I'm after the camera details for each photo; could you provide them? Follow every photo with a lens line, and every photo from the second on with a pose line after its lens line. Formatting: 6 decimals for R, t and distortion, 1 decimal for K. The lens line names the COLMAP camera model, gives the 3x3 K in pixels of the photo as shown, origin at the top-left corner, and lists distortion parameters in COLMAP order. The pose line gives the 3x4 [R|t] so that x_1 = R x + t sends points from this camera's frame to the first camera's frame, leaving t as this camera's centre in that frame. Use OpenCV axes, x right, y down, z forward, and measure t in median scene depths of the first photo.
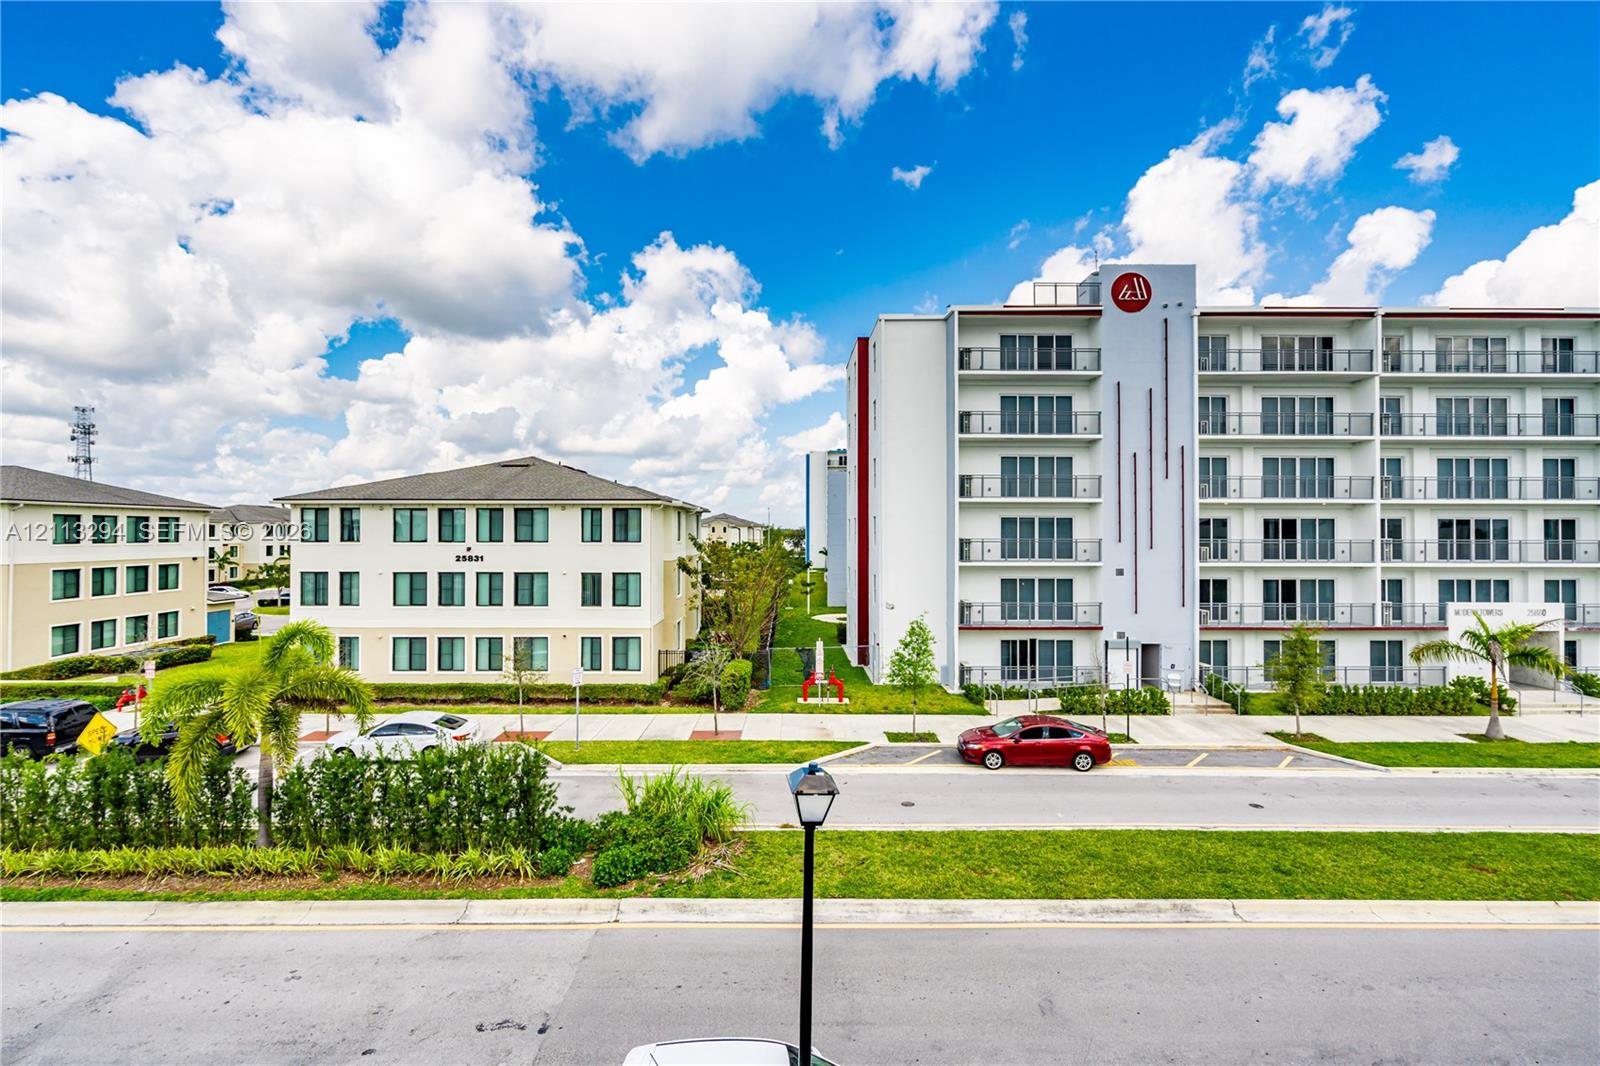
lens RADIAL K [[733.4, 0, 794.9], [0, 733.4, 525.0], [0, 0, 1]] dist [0.003238, 0.000332]
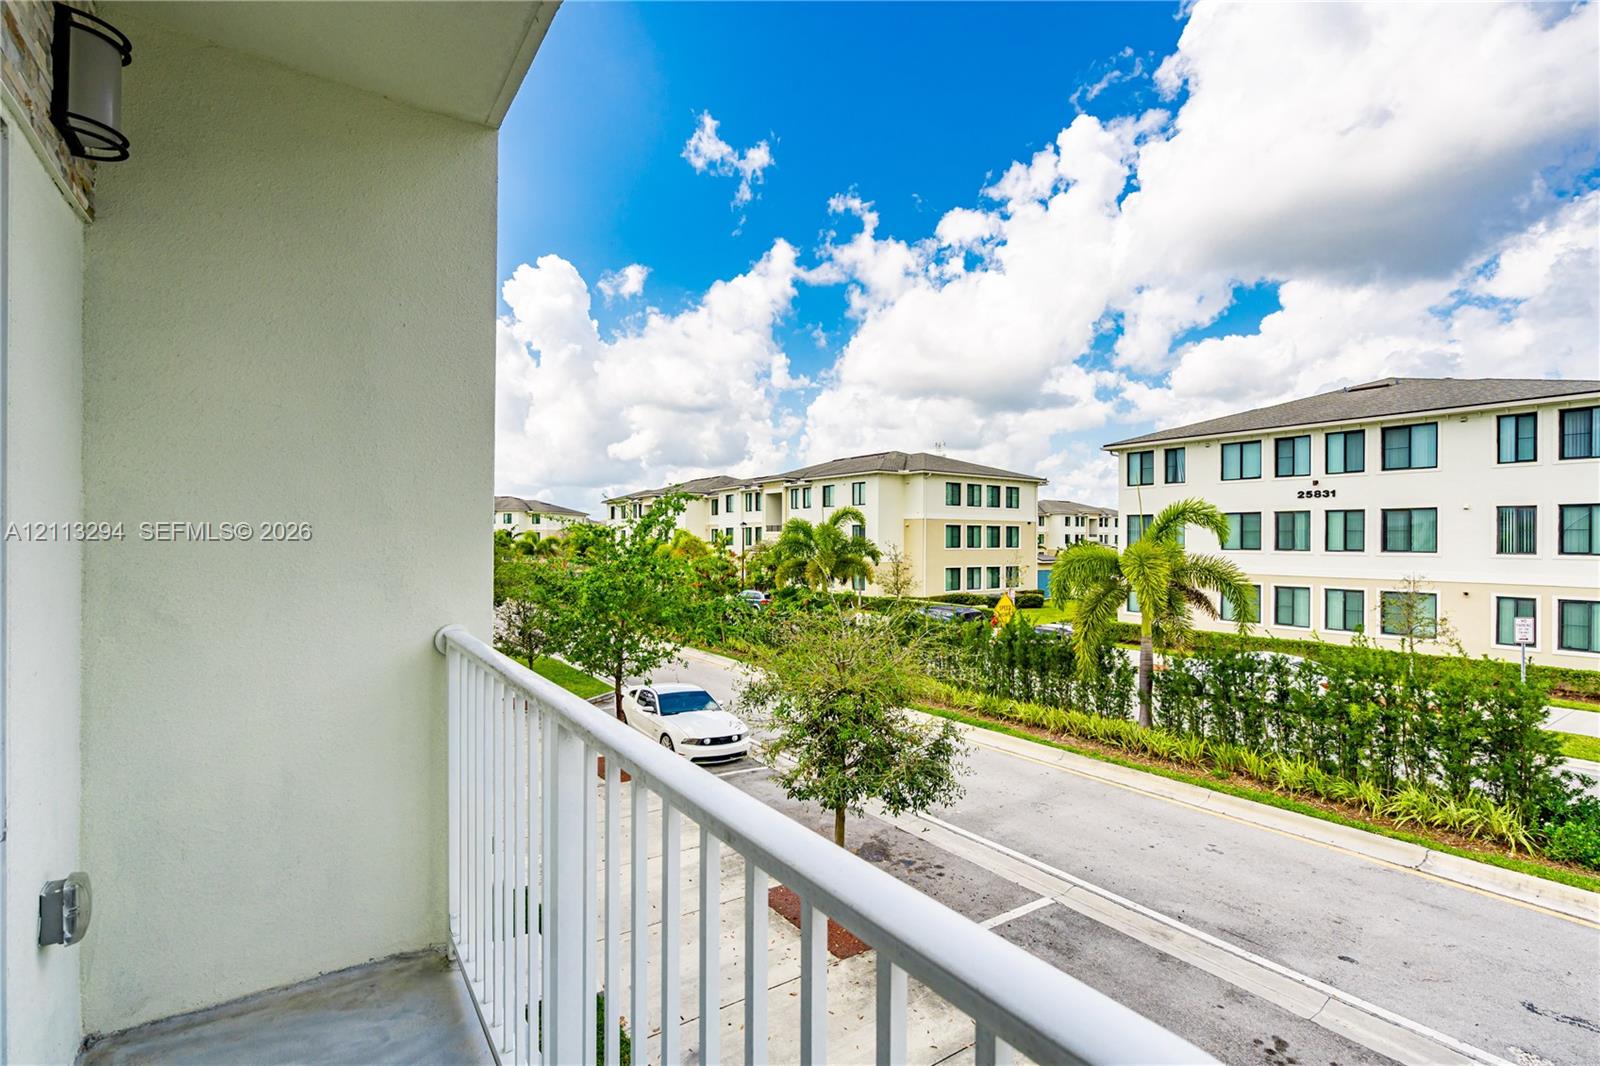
lens RADIAL K [[733.4, 0, 791.9], [0, 733.4, 538.1], [0, 0, 1]] dist [0.003238, 0.000332]
pose [[0.570596, -0.003880, -0.821222, -0.094483], [0.007478, 0.999972, 0.000472, 0.091287], [0.821197, -0.006410, 0.570609, 0.023861]]
